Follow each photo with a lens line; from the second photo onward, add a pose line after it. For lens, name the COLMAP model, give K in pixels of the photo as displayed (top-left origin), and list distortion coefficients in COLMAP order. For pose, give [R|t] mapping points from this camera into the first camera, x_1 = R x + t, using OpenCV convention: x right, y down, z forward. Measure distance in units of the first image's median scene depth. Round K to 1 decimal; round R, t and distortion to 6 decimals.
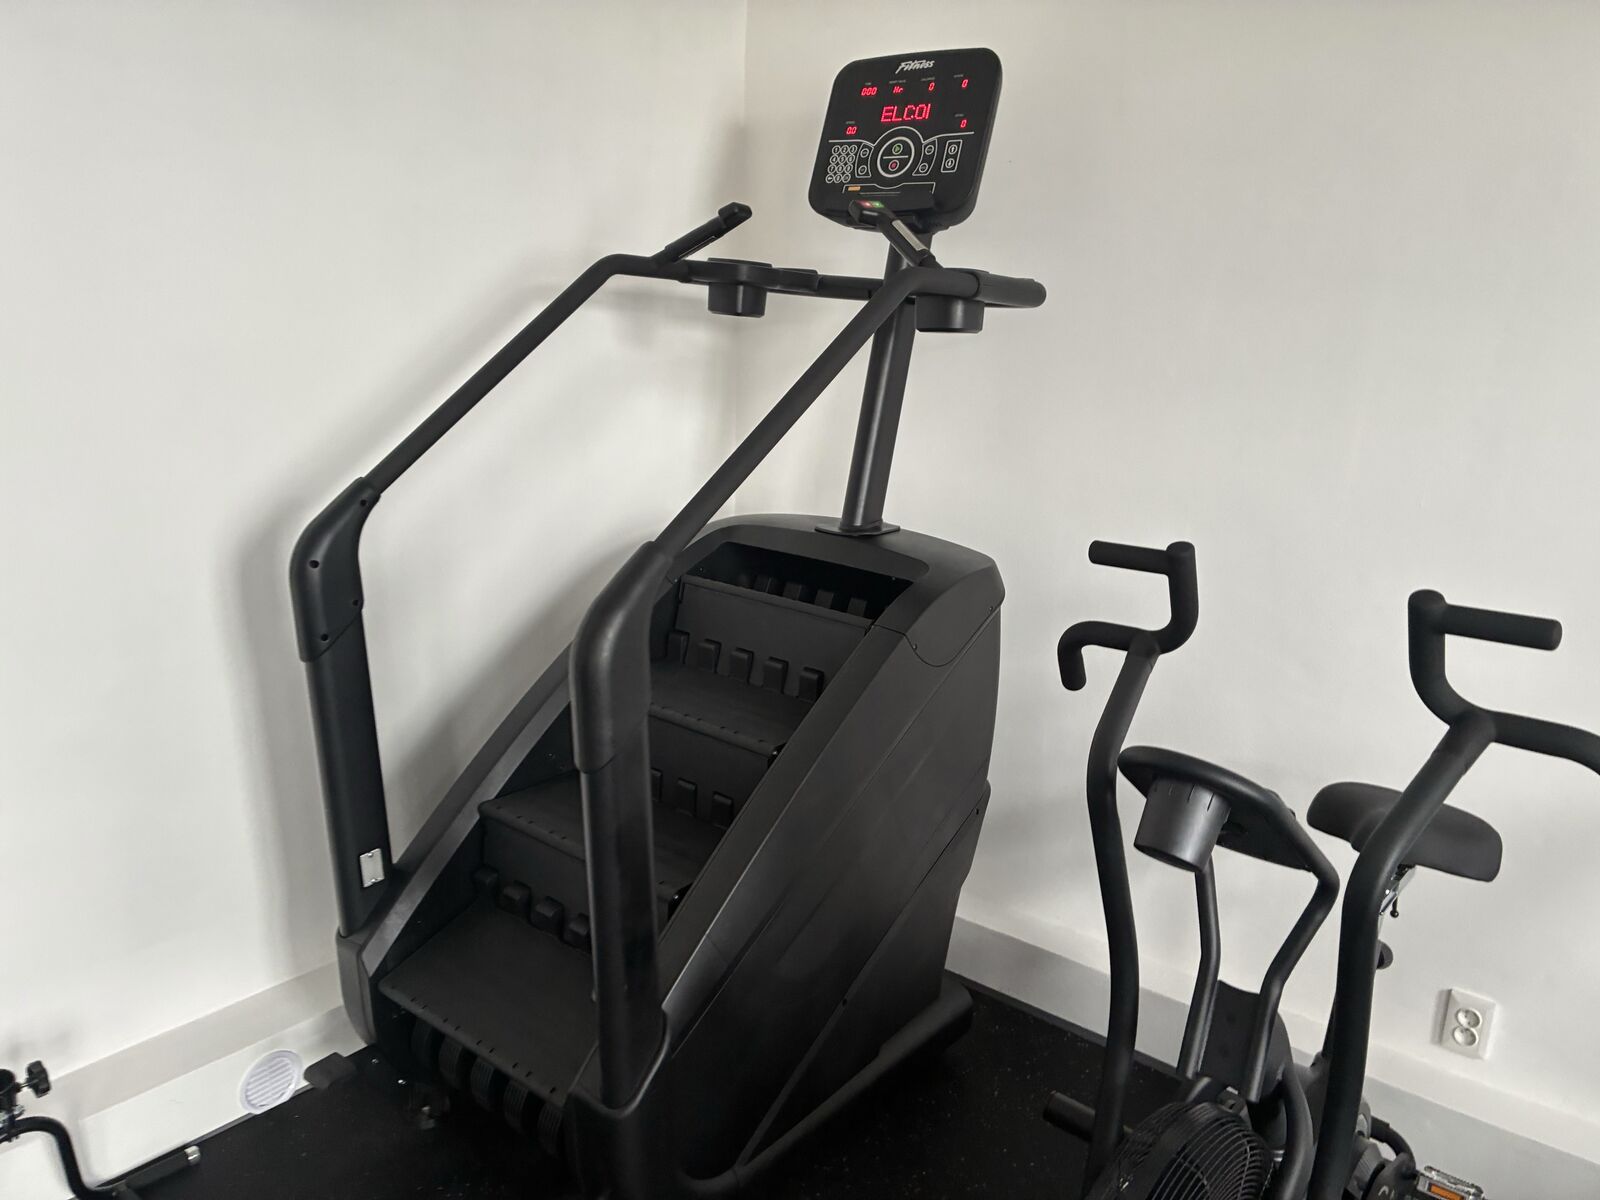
lens RADIAL K [[1225.3, 0, 808.7], [0, 1225.3, 582.6], [0, 0, 1]] dist [0.012223, -0.001837]
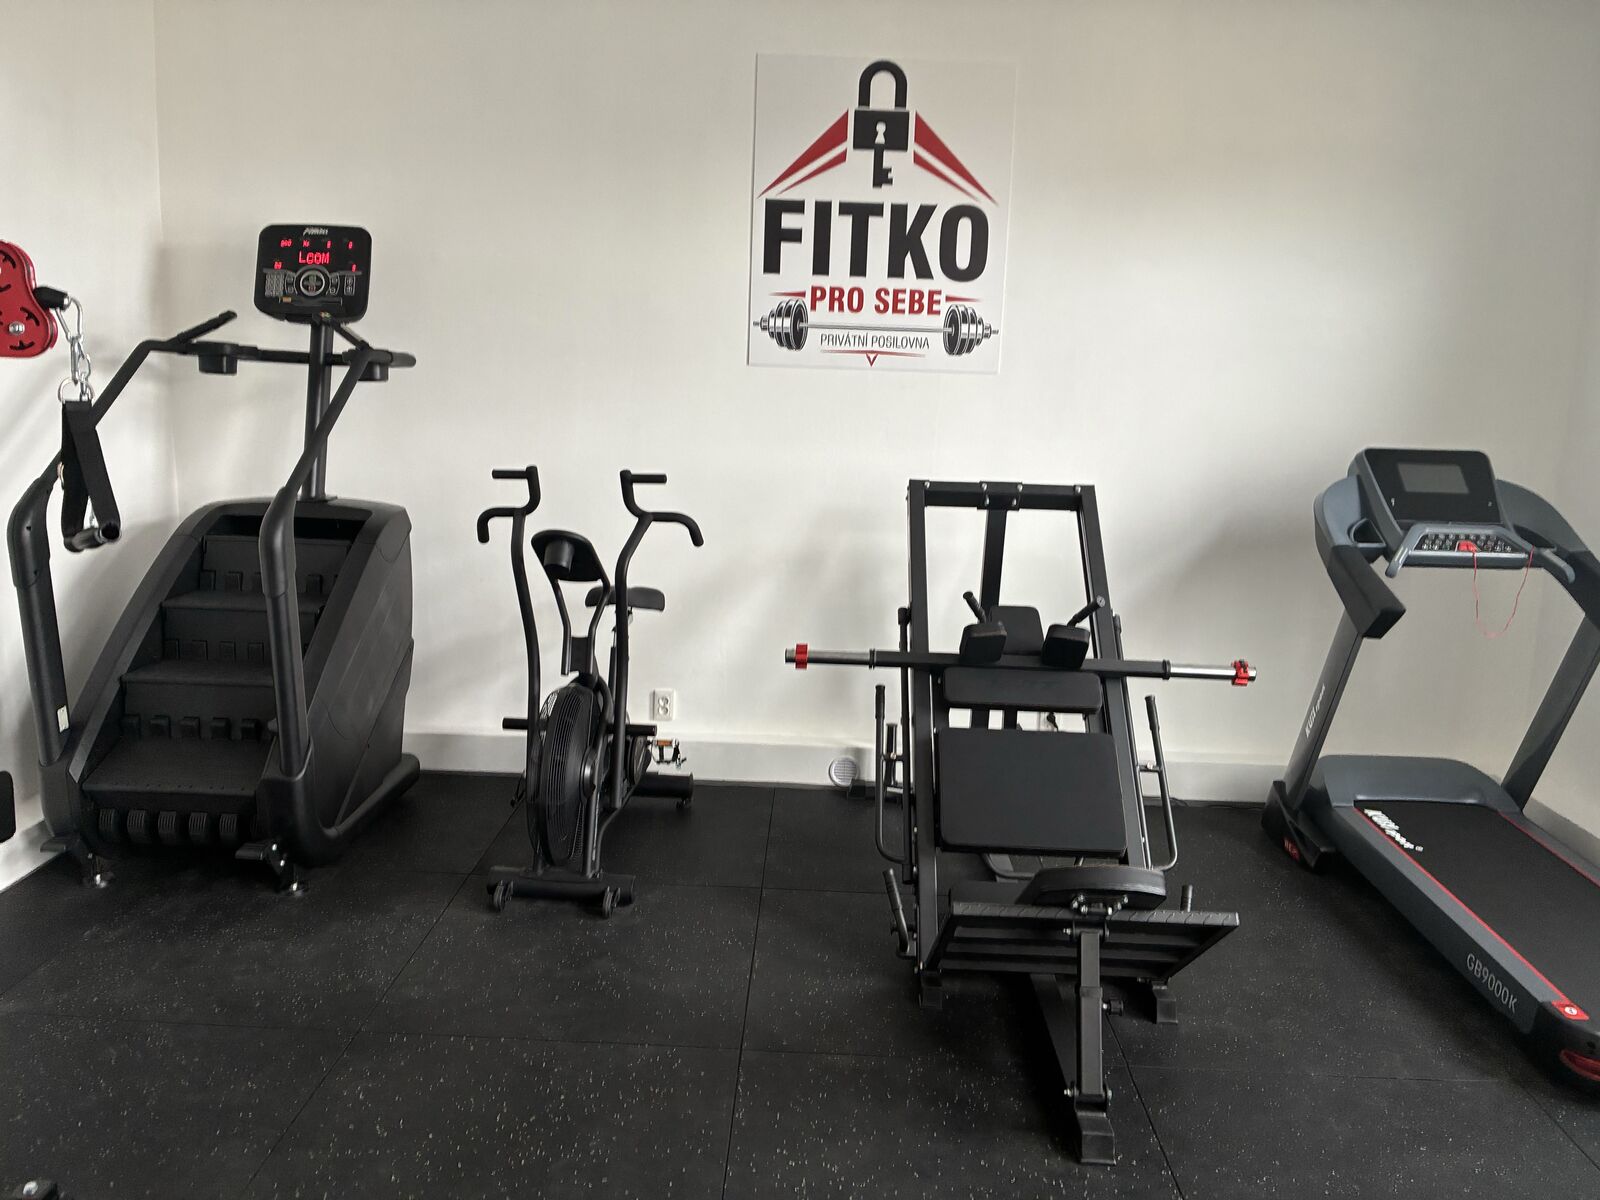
lens RADIAL K [[1225.3, 0, 808.7], [0, 1225.3, 582.6], [0, 0, 1]] dist [0.012223, -0.001837]
pose [[0.793765, -0.120386, 0.596192, -0.476089], [0.140142, 0.990042, 0.013330, 0.156018], [-0.591860, 0.072971, 0.802731, -0.815850]]
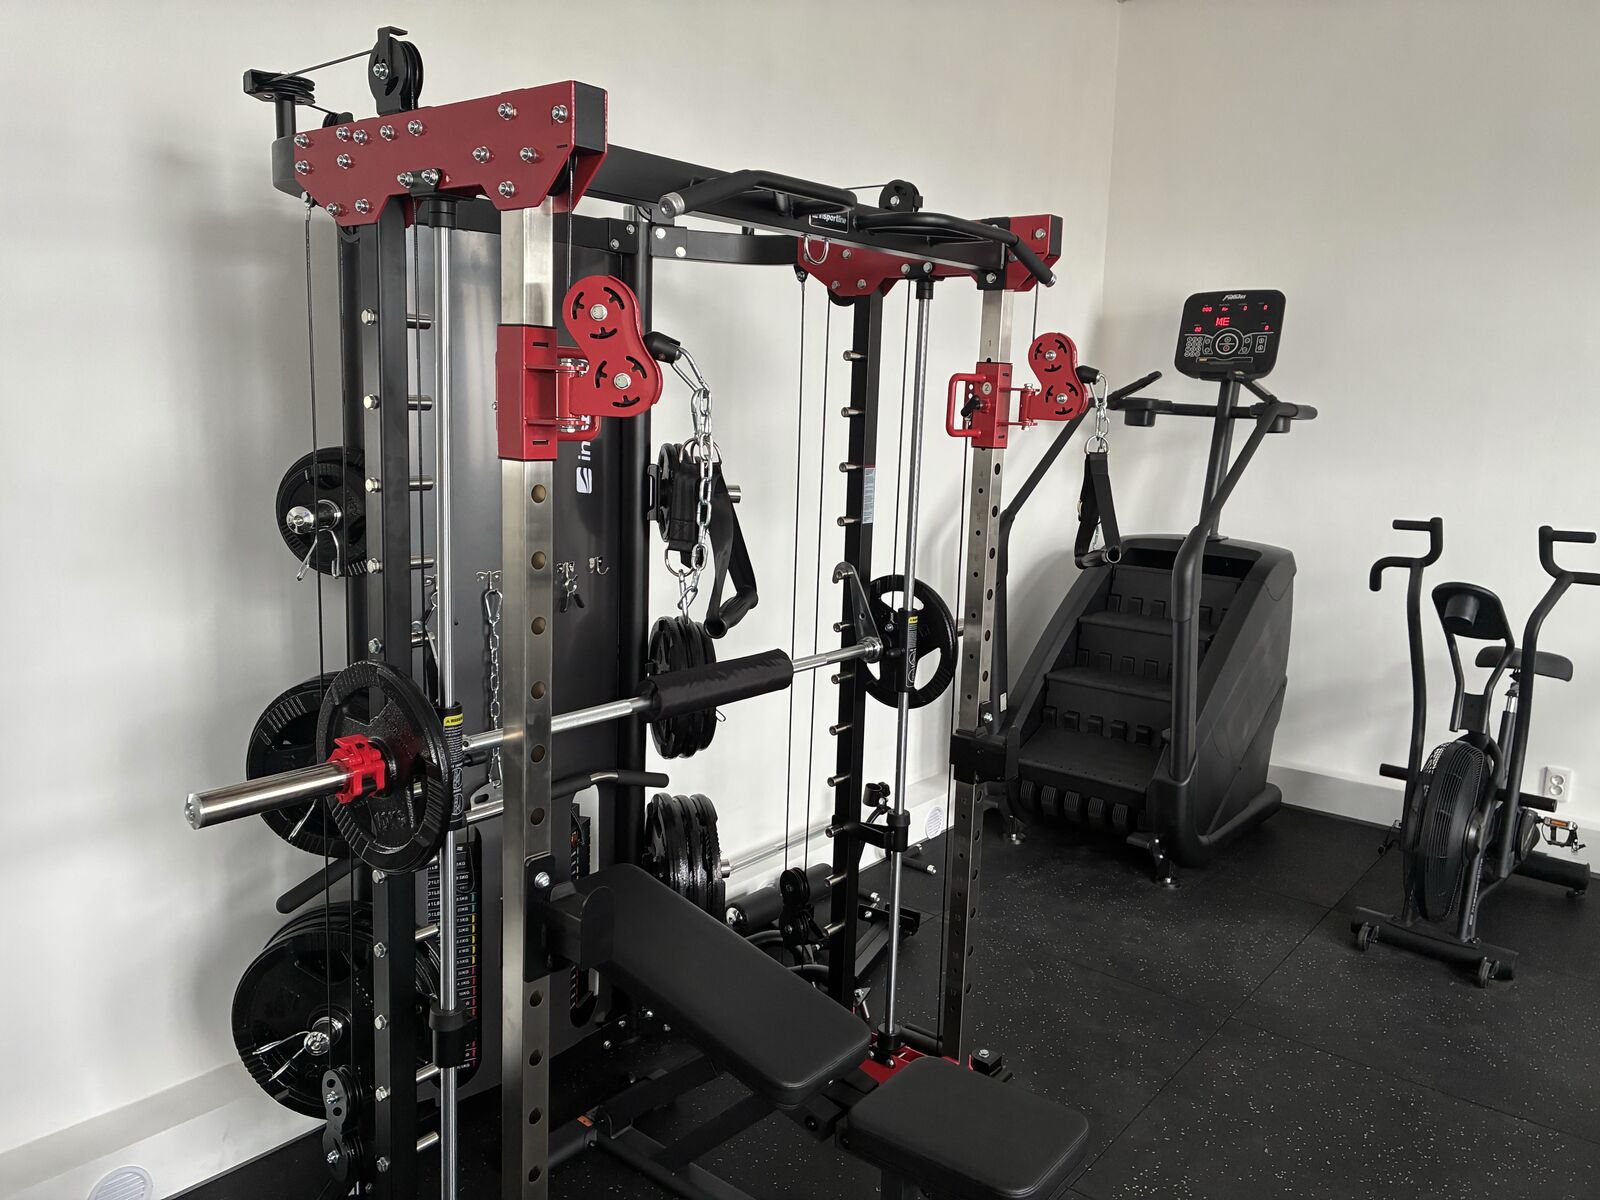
lens RADIAL K [[1217.0, 0, 806.8], [0, 1217.0, 580.6], [0, 0, 1]] dist [0.049139, -0.058715]
pose [[0.999788, -0.018713, -0.008564, -0.596660], [0.017990, 0.996802, -0.077855, 0.166948], [0.009993, 0.077684, 0.996928, -0.923235]]
